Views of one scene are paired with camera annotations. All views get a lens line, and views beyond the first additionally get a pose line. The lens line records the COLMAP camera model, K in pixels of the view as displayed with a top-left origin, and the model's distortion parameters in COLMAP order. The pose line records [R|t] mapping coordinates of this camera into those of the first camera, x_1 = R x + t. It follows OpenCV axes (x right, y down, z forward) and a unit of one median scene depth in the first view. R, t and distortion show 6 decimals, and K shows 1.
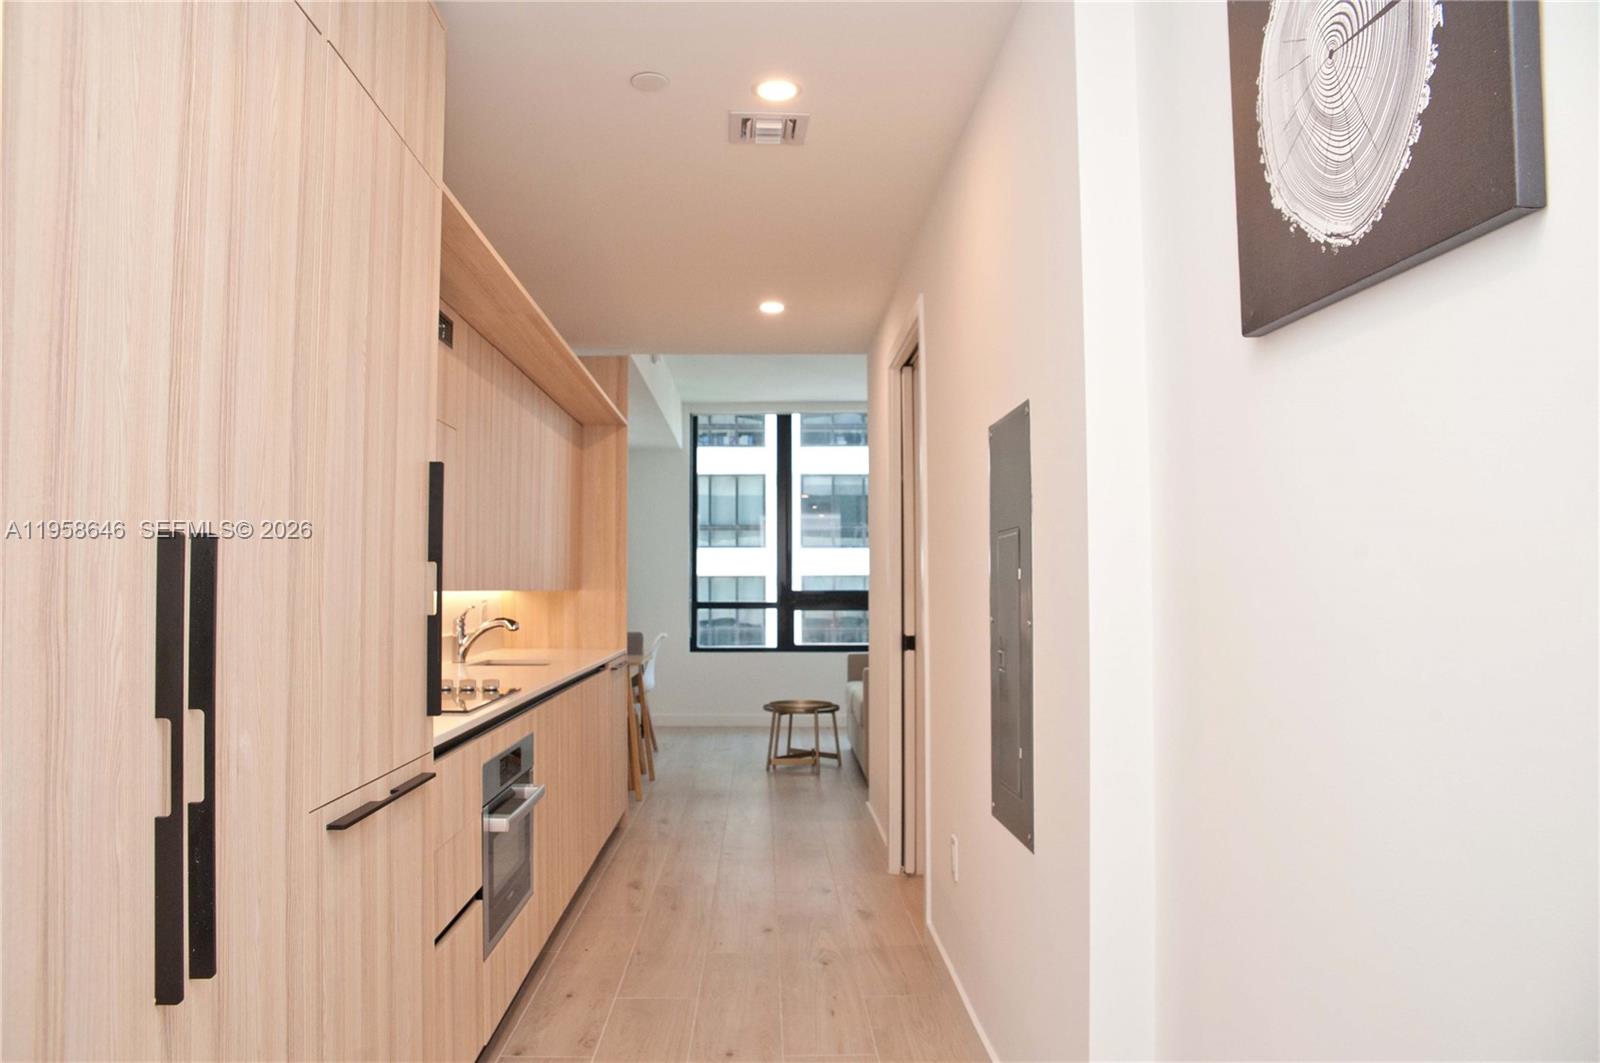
lens RADIAL K [[1126.5, 0, 769.3], [0, 1126.5, 532.6], [0, 0, 1]] dist [-0.074485, 0.004897]
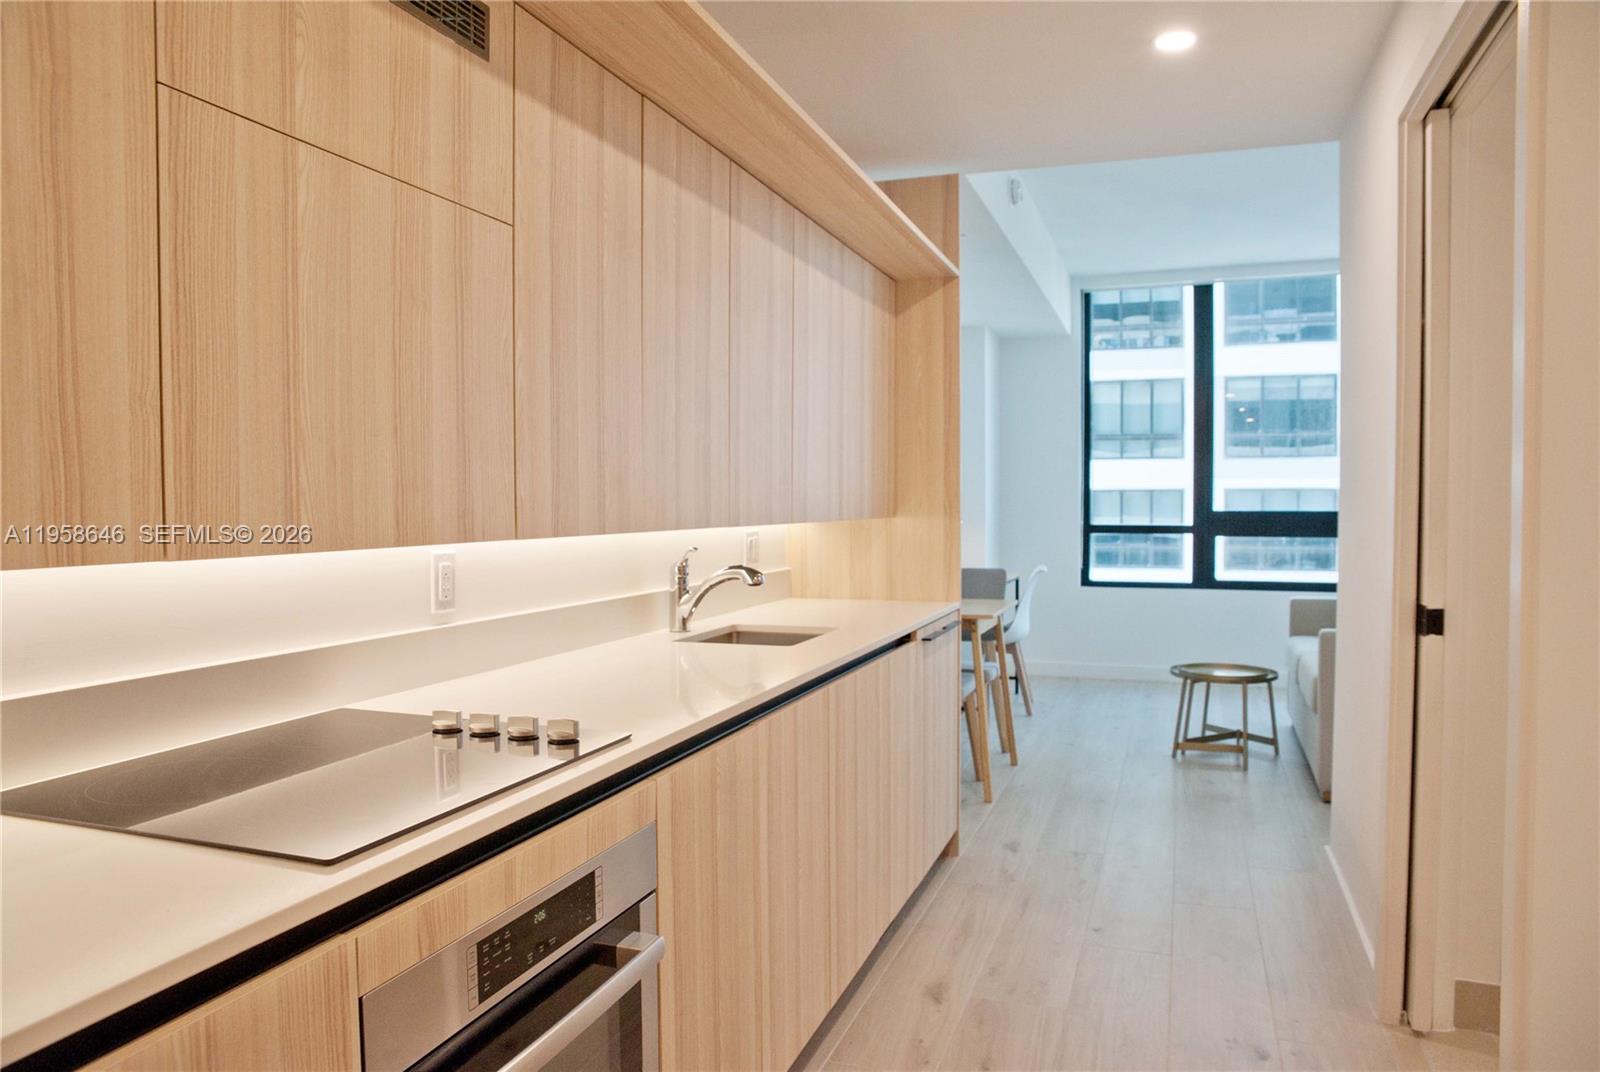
lens RADIAL K [[1075.7, 0, 800.0], [0, 1075.7, 536.0], [0, 0, 1]] dist [-0.112250, 0.075878]
pose [[0.938602, 0.010485, -0.344841, 0.005958], [0.017965, 0.996697, 0.079203, 0.006520], [0.344533, -0.080535, 0.935313, 0.269933]]
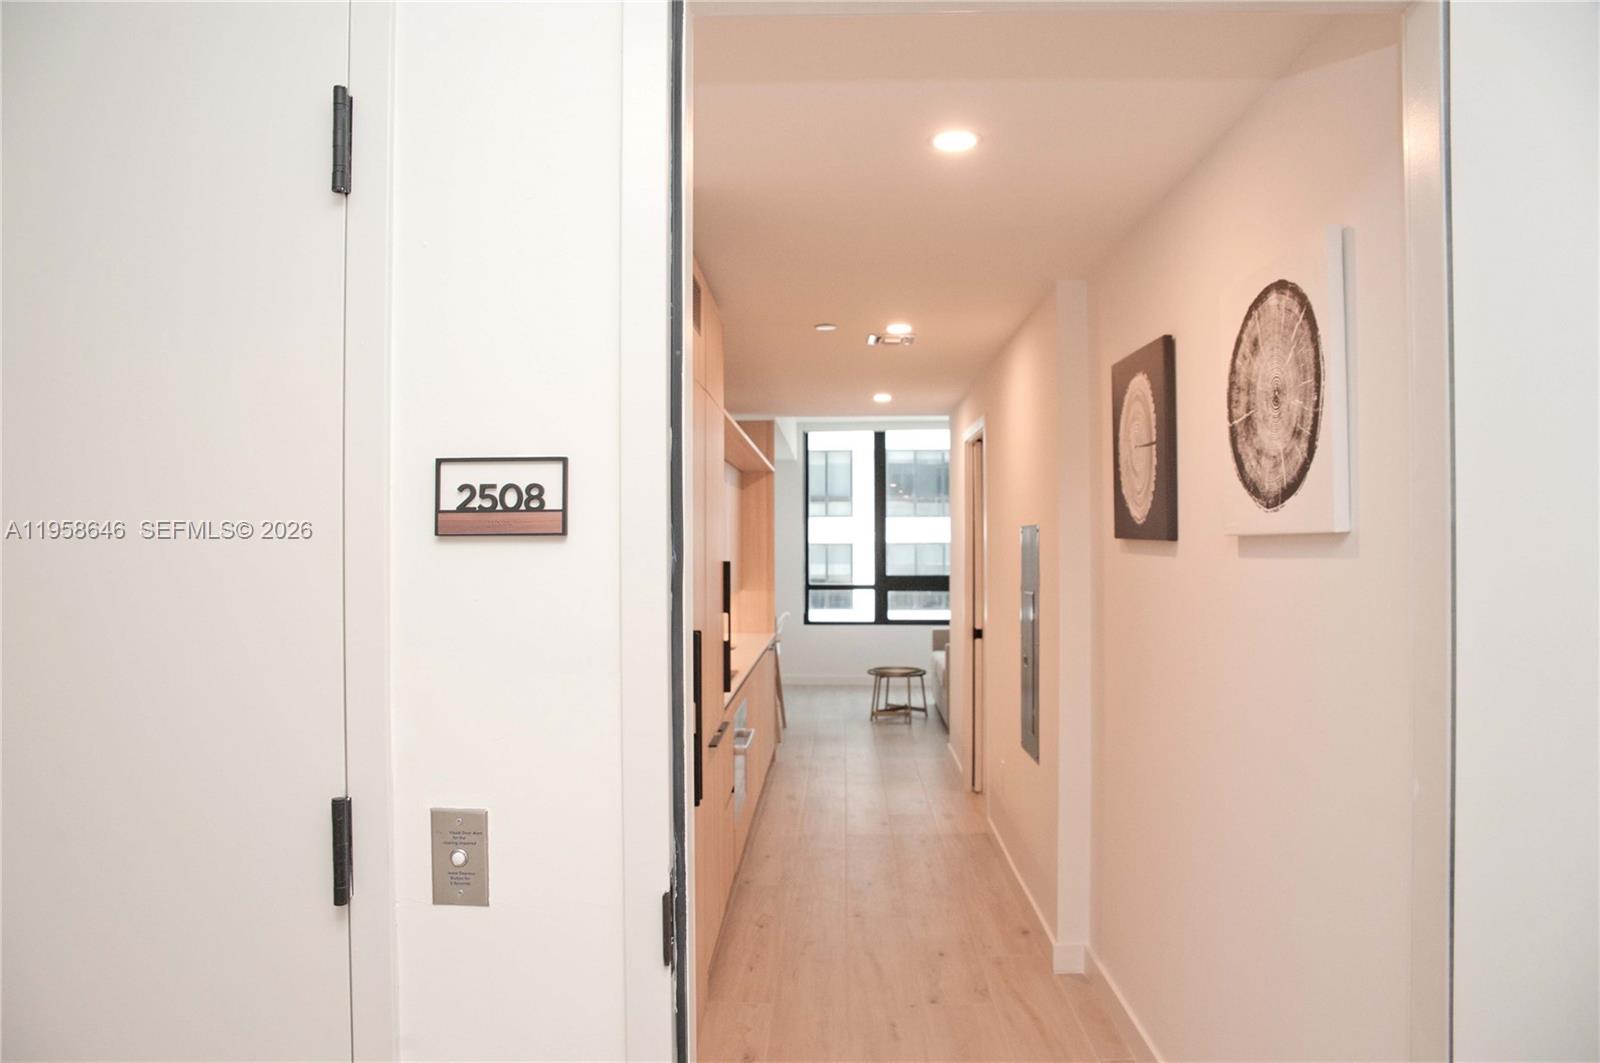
lens RADIAL K [[1126.5, 0, 769.3], [0, 1126.5, 532.6], [0, 0, 1]] dist [-0.074485, 0.004897]
pose [[0.997595, -0.001853, -0.069291, -0.028454], [0.004830, 0.999071, 0.042824, -0.062197], [0.069148, -0.043056, 0.996677, -0.297798]]
